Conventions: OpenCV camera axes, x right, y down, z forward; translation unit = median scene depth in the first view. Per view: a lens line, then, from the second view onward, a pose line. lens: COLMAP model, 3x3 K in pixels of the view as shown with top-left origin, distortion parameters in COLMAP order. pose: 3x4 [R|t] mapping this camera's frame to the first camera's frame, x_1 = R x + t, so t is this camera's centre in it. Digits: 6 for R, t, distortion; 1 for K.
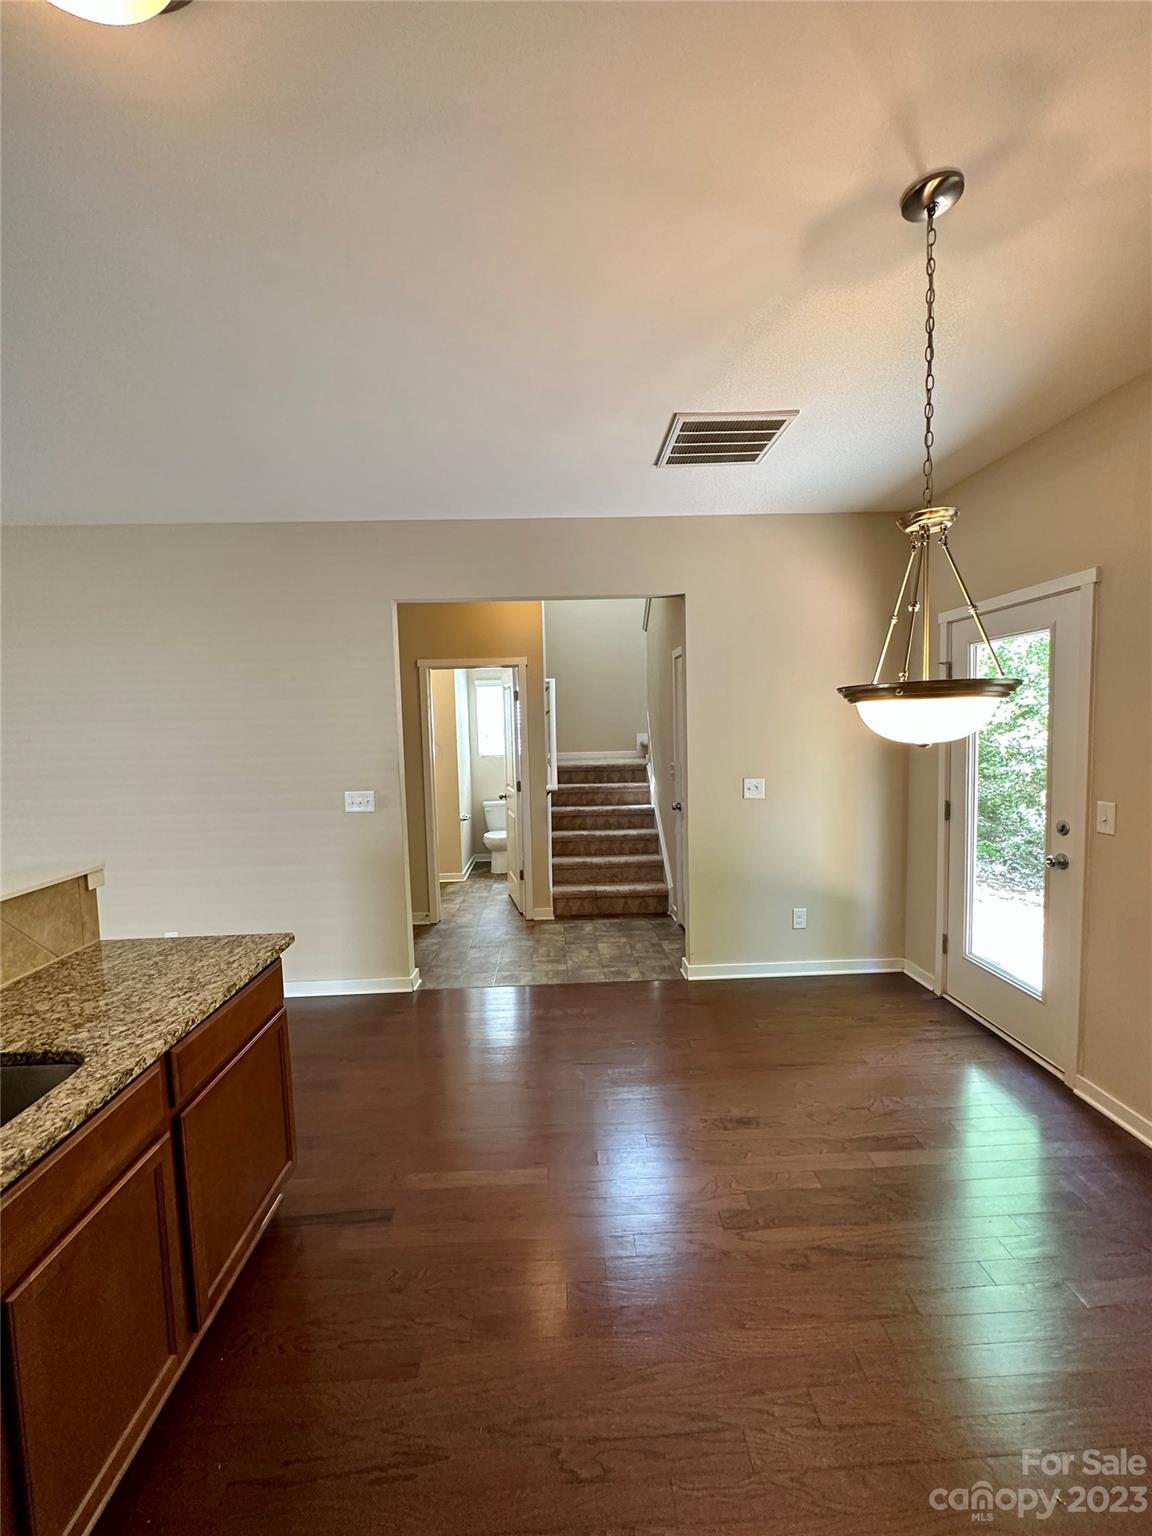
lens RADIAL K [[617.0, 0, 575.8], [0, 617.0, 771.6], [0, 0, 1]] dist [-0.000200, 0.000864]
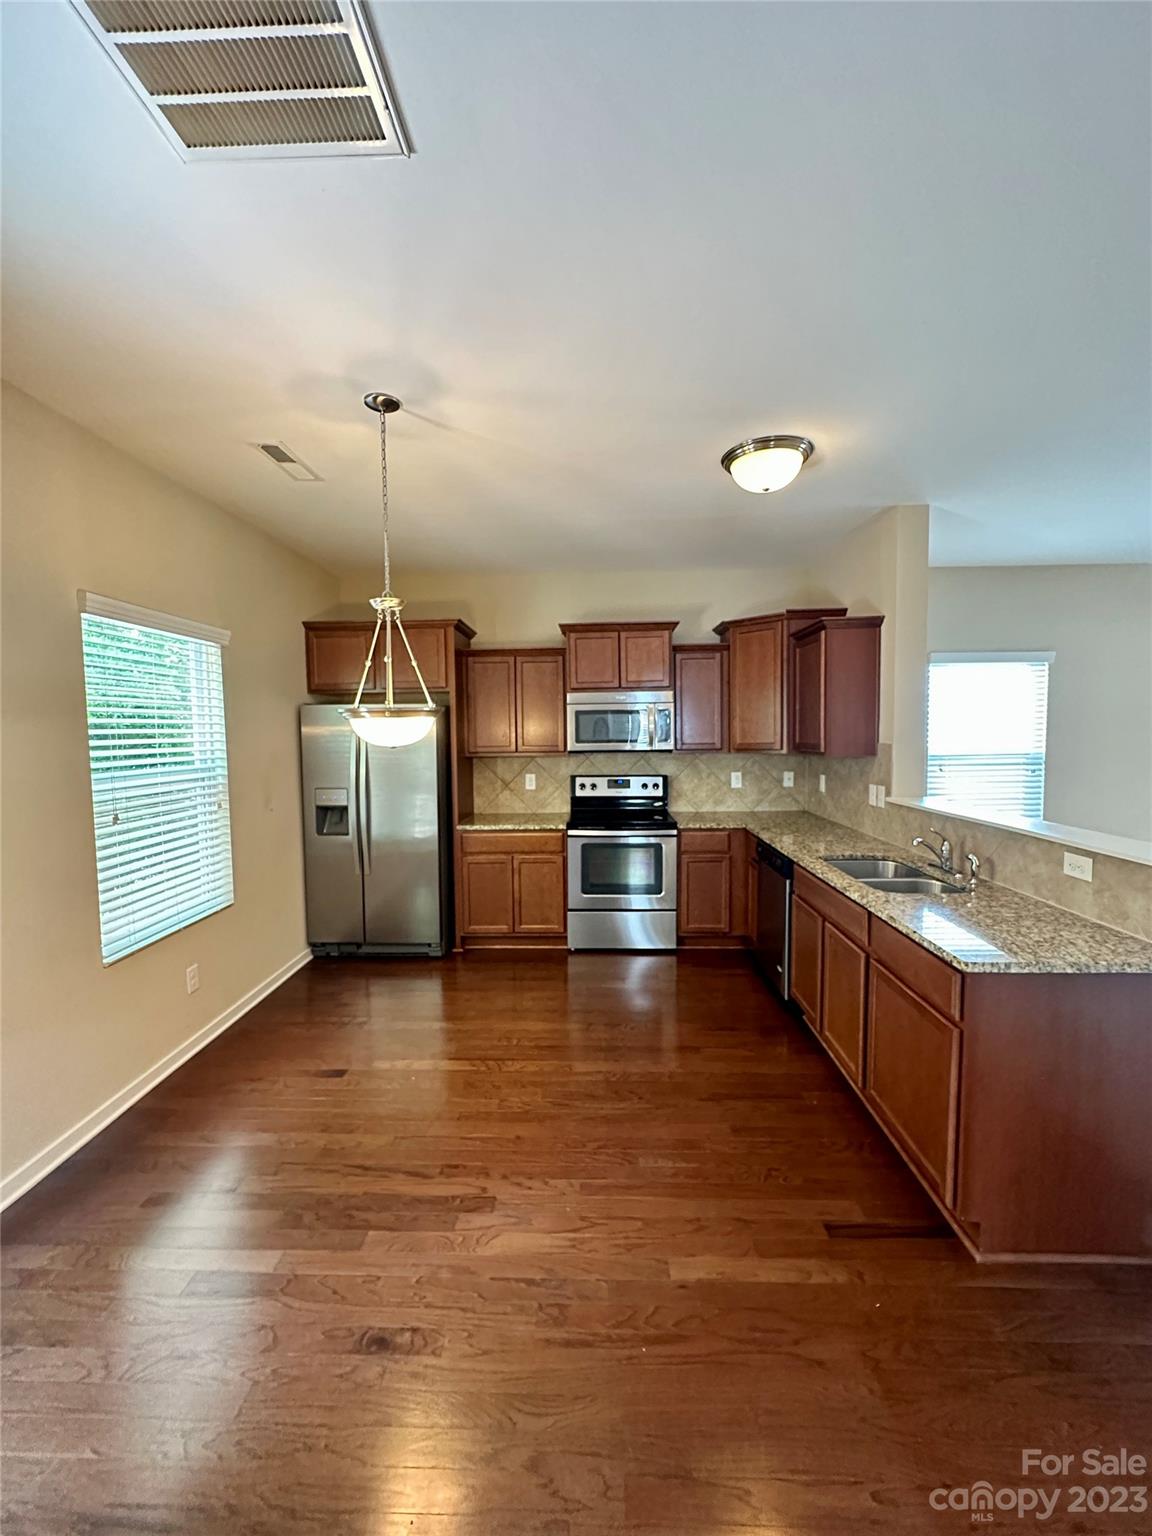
lens RADIAL K [[617.0, 0, 575.8], [0, 617.0, 771.6], [0, 0, 1]] dist [-0.000200, 0.000864]
pose [[-0.997231, 0.032870, 0.066712, 0.002229], [0.041856, 0.989530, 0.138124, -0.137669], [-0.061473, 0.140533, -0.988166, 1.963415]]
